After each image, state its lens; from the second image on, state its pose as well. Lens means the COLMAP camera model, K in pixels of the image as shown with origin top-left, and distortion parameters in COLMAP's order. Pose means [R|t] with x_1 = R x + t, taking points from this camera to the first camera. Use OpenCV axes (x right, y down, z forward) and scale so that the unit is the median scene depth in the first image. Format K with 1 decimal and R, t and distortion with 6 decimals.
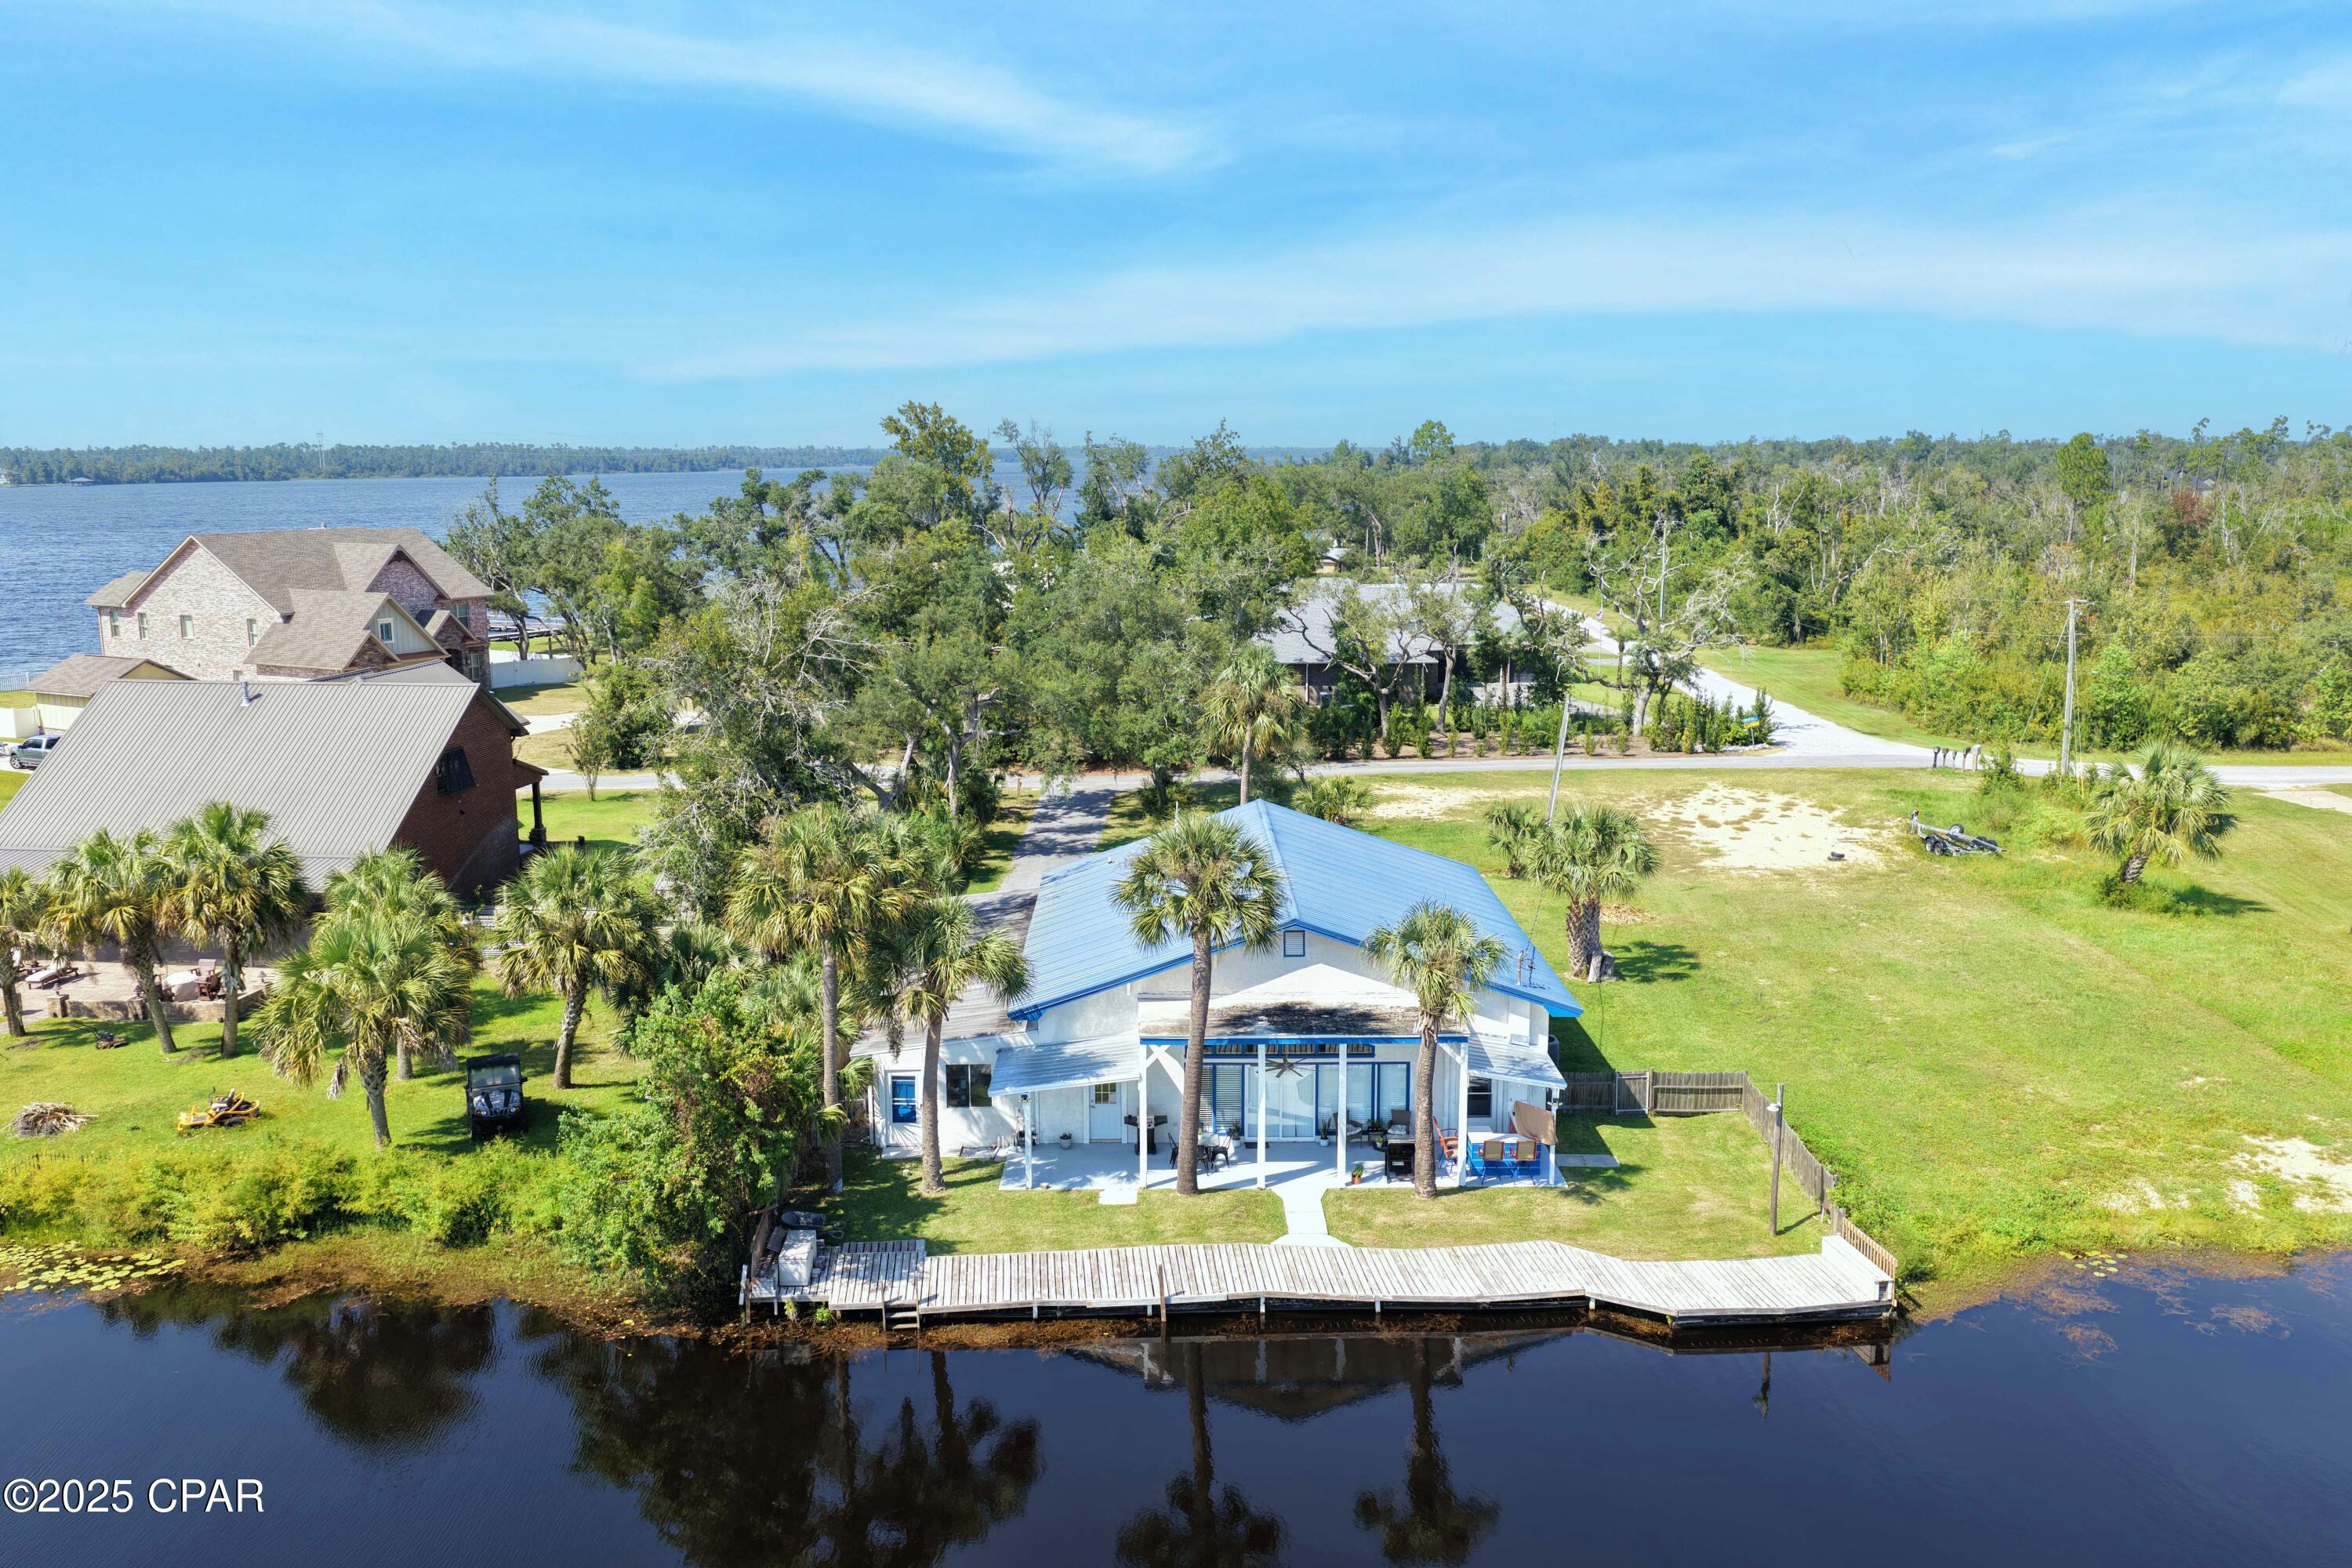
lens RADIAL K [[1939.7, 0, 1192.0], [0, 1939.7, 823.0], [0, 0, 1]] dist [-0.008909, 0.045083]
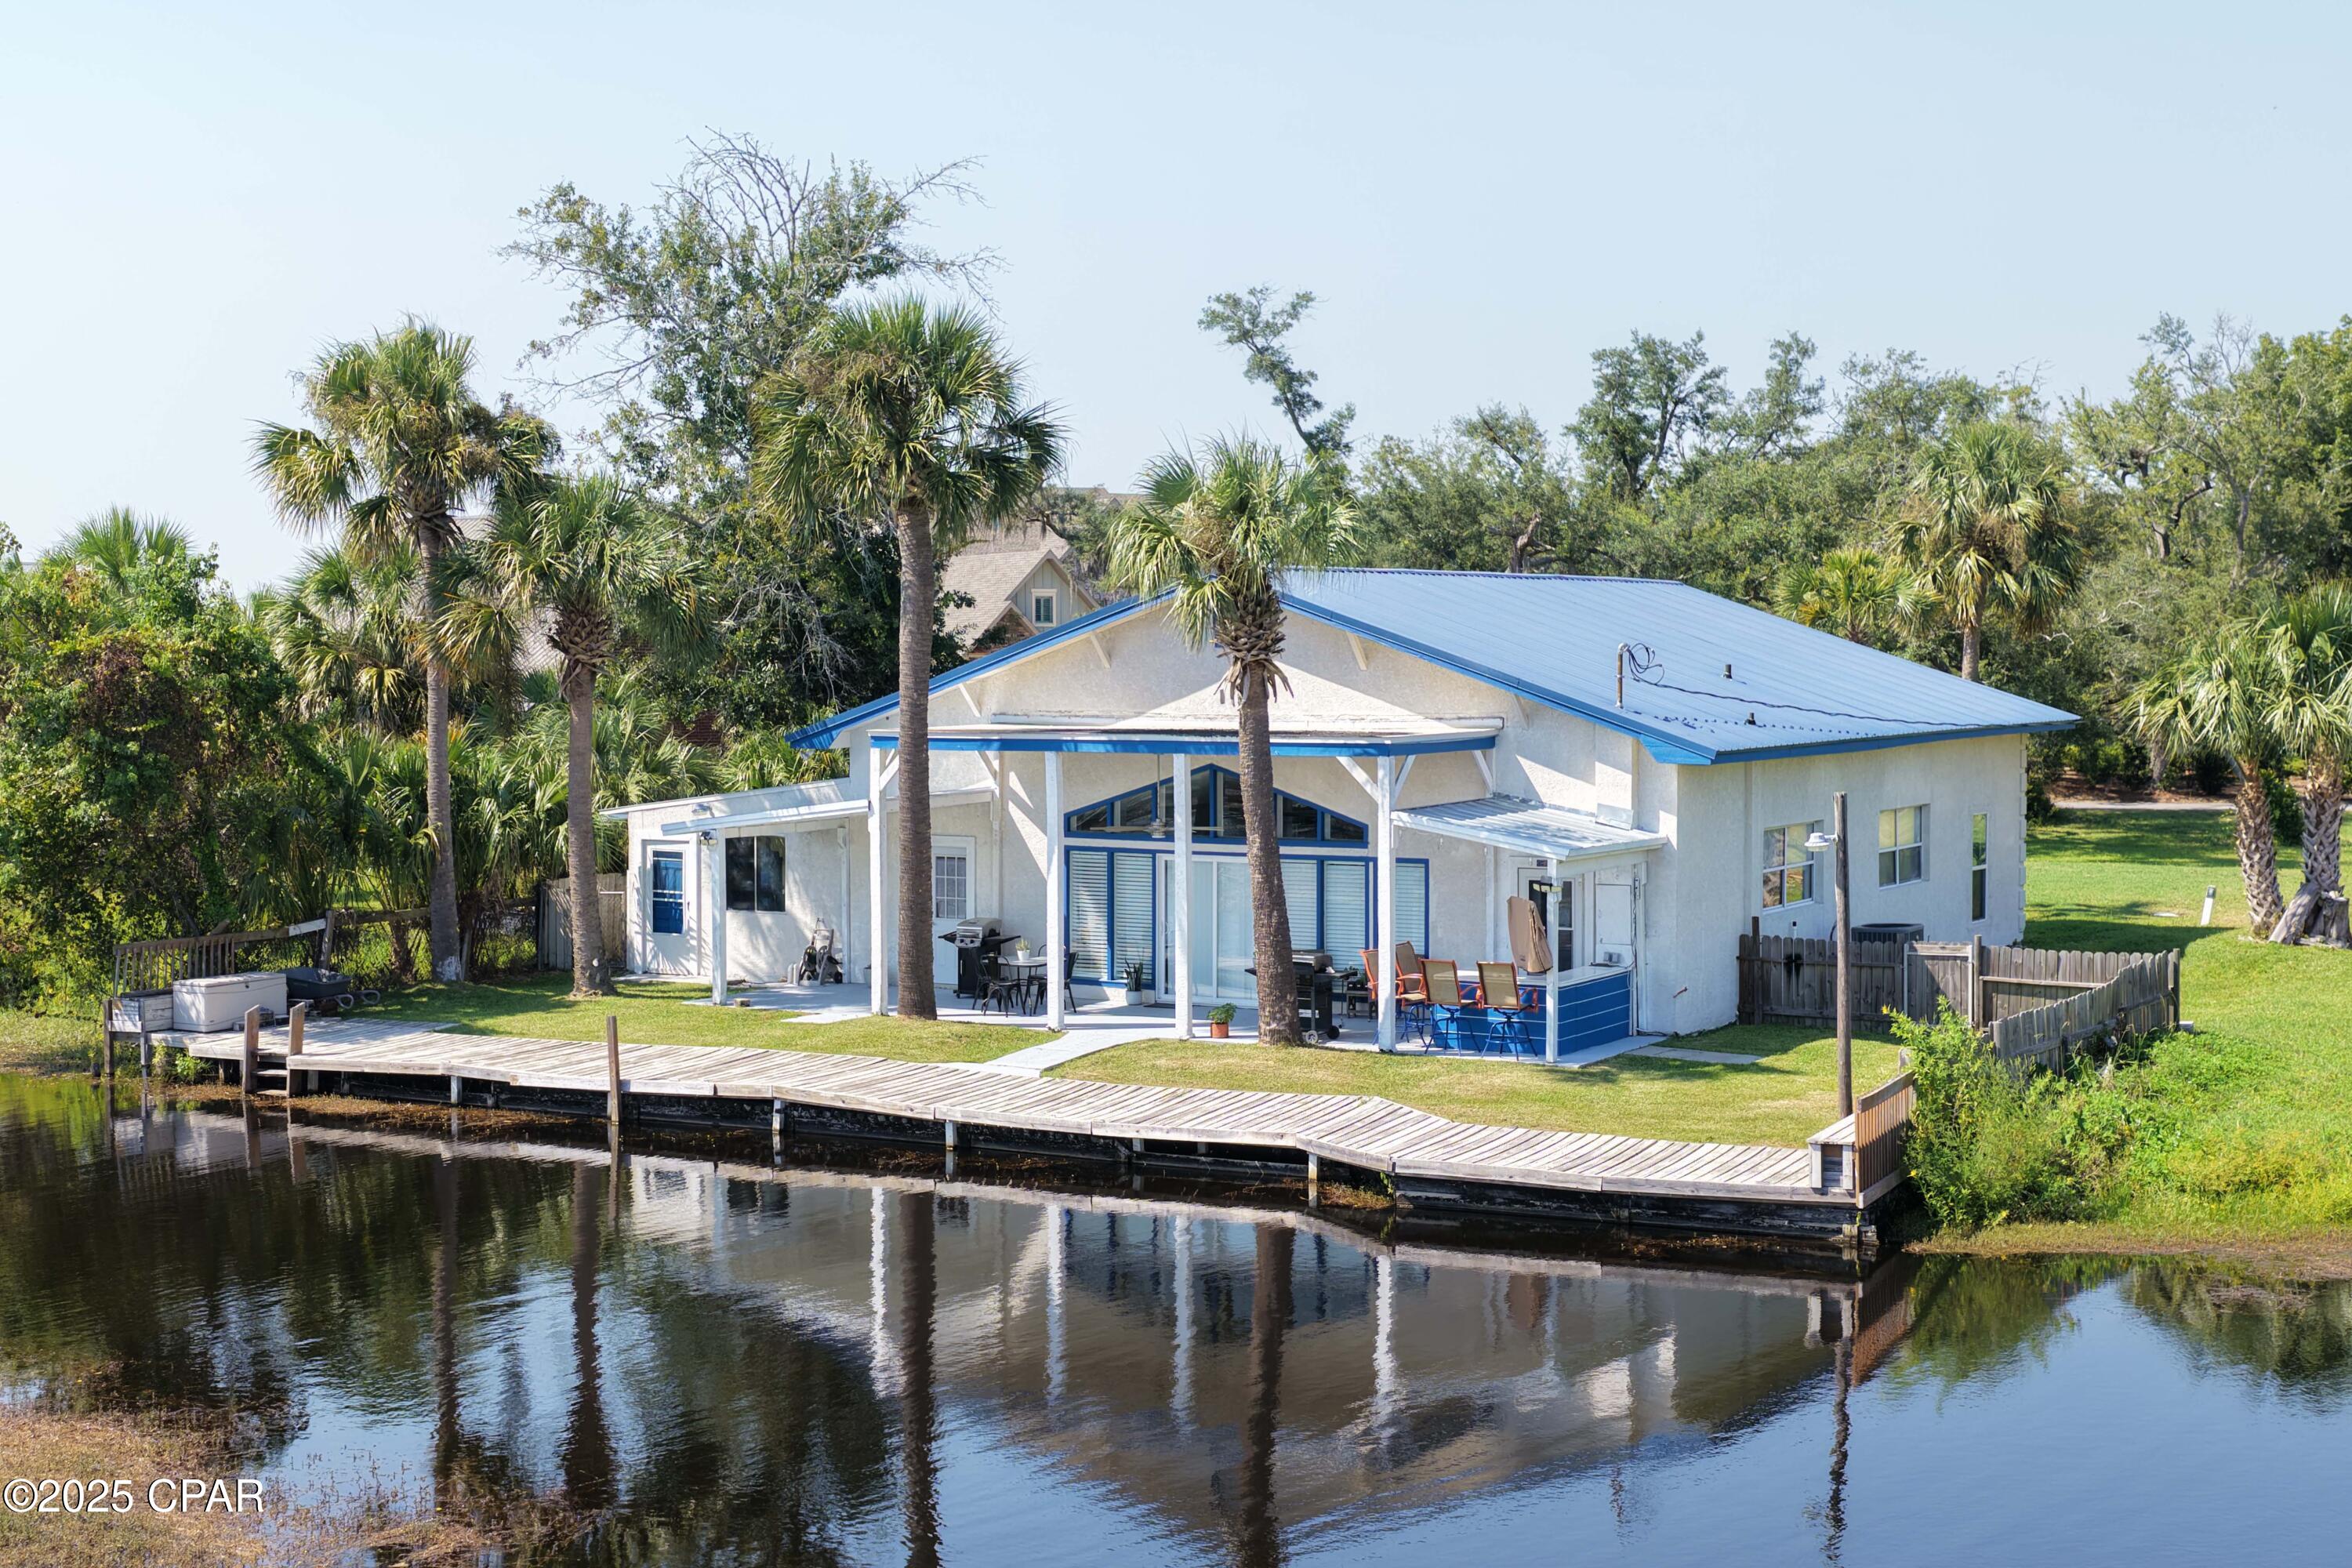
lens RADIAL K [[3267.4, 0, 1181.7], [0, 3267.4, 860.9], [0, 0, 1]] dist [-0.007654, -0.049692]
pose [[0.852698, 0.033123, -0.521354, 0.527005], [-0.095187, 0.991133, -0.092713, 0.217198], [0.513660, 0.128682, 0.848289, 0.236072]]
